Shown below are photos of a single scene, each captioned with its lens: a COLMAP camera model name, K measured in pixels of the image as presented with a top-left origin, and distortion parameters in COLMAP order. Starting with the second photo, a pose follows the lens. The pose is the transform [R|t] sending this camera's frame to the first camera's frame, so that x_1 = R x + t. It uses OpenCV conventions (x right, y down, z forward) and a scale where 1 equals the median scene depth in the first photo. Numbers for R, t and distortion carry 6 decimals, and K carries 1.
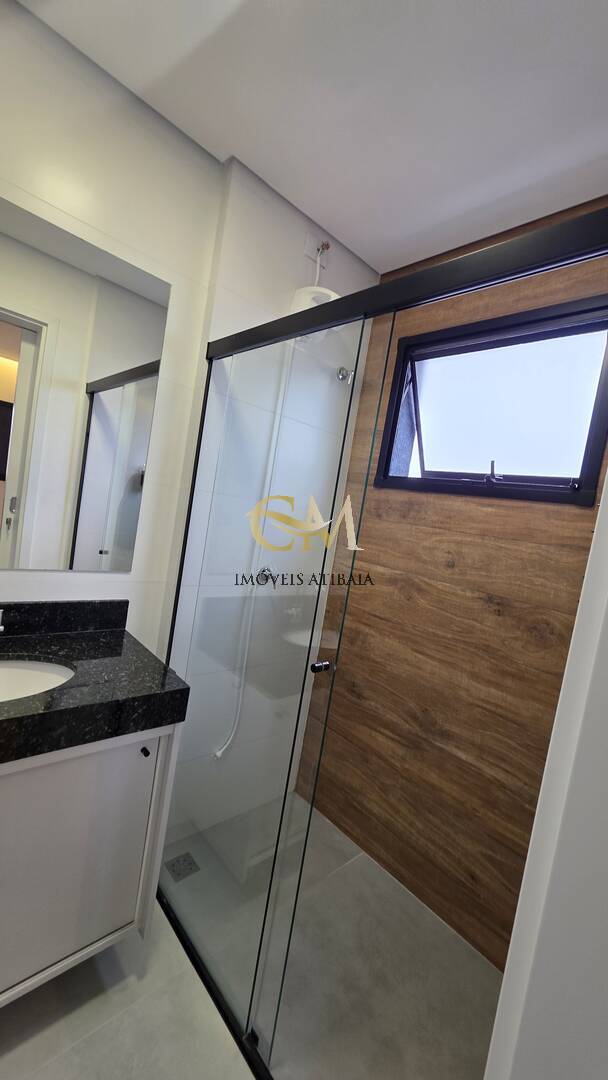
lens RADIAL K [[430.4, 0, 306.8], [0, 430.4, 539.0], [0, 0, 1]] dist [0.001359, 0.000508]
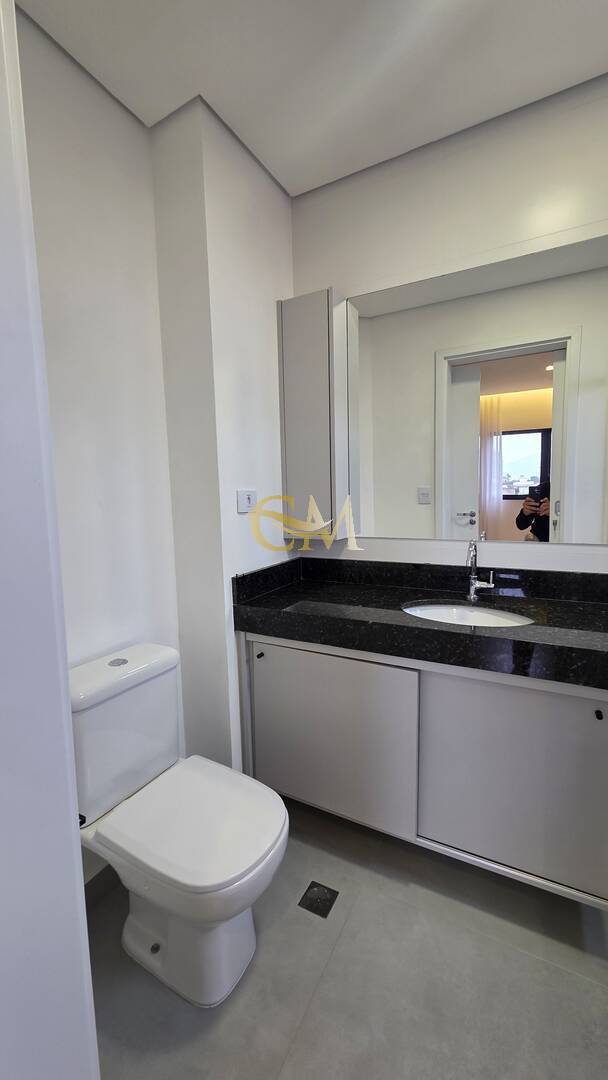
lens RADIAL K [[430.4, 0, 306.8], [0, 430.4, 539.0], [0, 0, 1]] dist [0.001359, 0.000508]
pose [[0.311919, -0.074846, -0.947156, 0.302439], [0.014041, 0.997147, -0.074173, 0.135417], [0.950005, 0.009837, 0.312080, 0.060243]]
